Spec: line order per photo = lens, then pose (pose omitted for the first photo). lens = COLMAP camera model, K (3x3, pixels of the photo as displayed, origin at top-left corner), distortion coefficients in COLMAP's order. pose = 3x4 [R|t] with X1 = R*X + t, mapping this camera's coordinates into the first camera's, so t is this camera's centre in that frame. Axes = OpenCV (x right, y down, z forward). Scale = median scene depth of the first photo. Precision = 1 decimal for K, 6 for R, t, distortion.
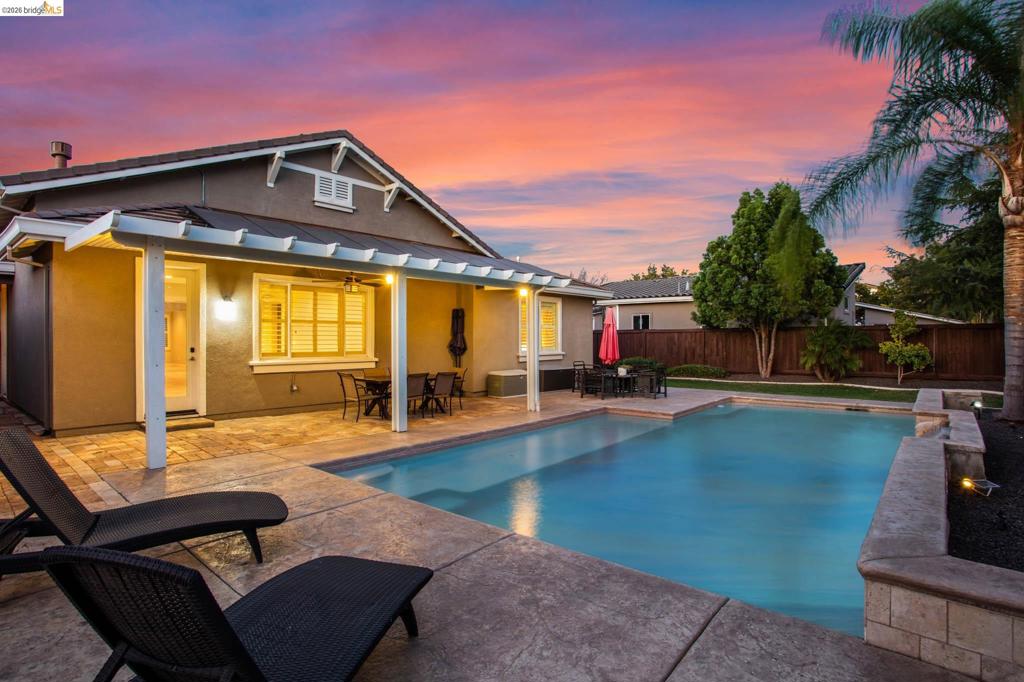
lens RADIAL K [[512.9, 0, 516.1], [0, 512.9, 338.8], [0, 0, 1]] dist [-0.024845, 0.004066]
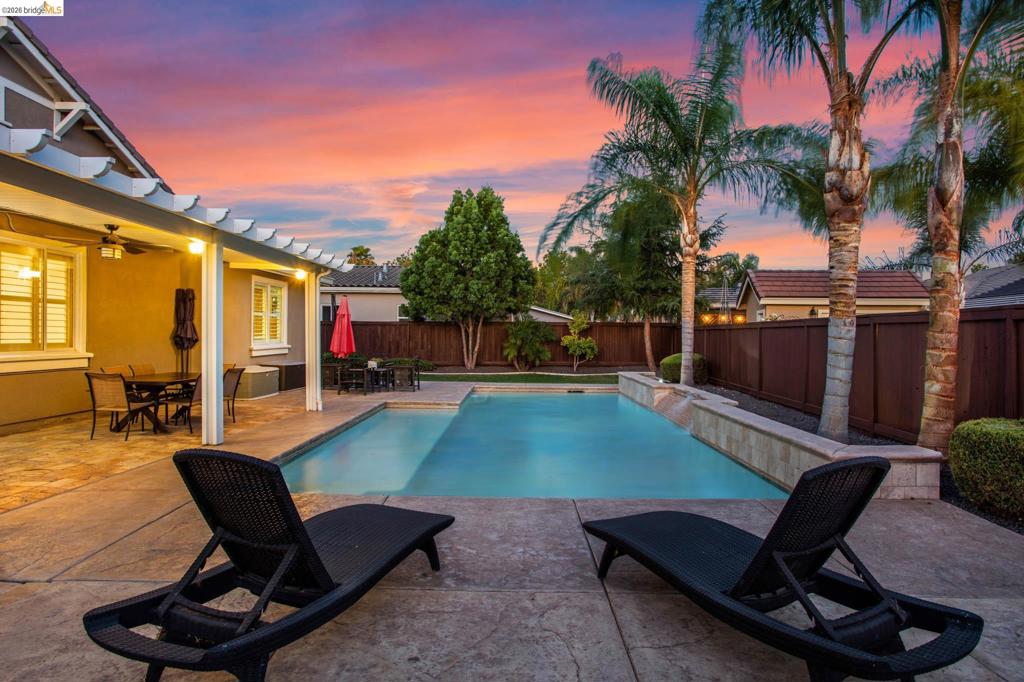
lens RADIAL K [[572.6, 0, 511.4], [0, 572.6, 343.8], [0, 0, 1]] dist [-0.042782, 0.007511]
pose [[0.777872, -0.000536, 0.628422, -0.238408], [-0.011783, 0.999811, 0.015439, 0.005267], [-0.628312, -0.019414, 0.777719, 0.029088]]
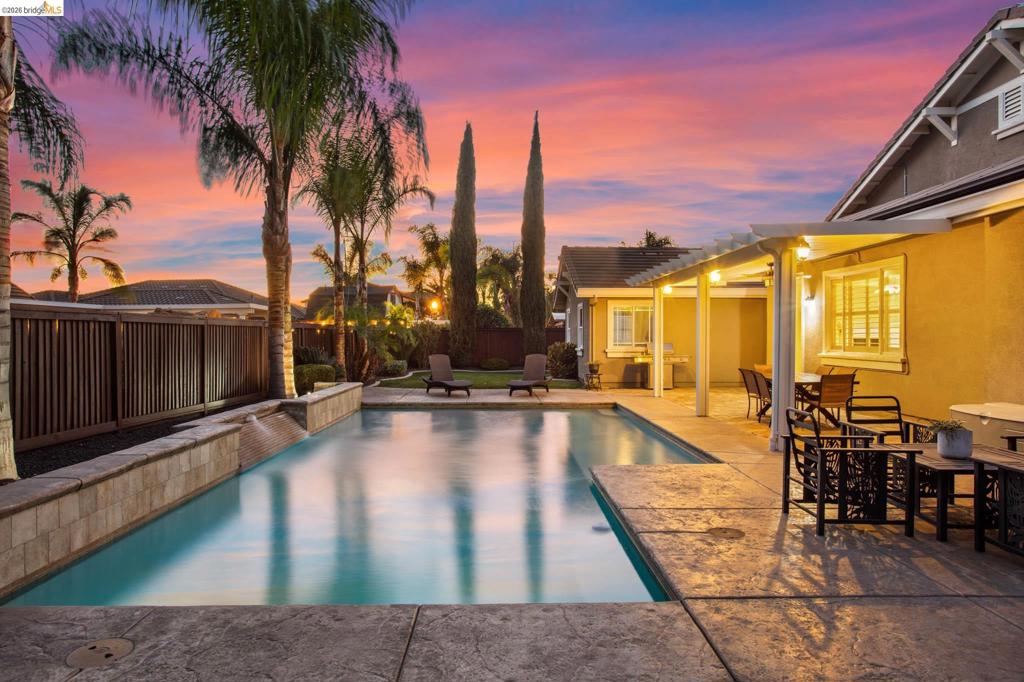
lens RADIAL K [[664.0, 0, 507.1], [0, 664.0, 336.0], [0, 0, 1]] dist [-0.030839, 0.021918]
pose [[-0.759722, 0.019332, -0.649960, 0.608935], [0.023007, 0.999731, 0.002843, -0.007006], [0.649841, -0.012794, -0.759963, 1.057281]]
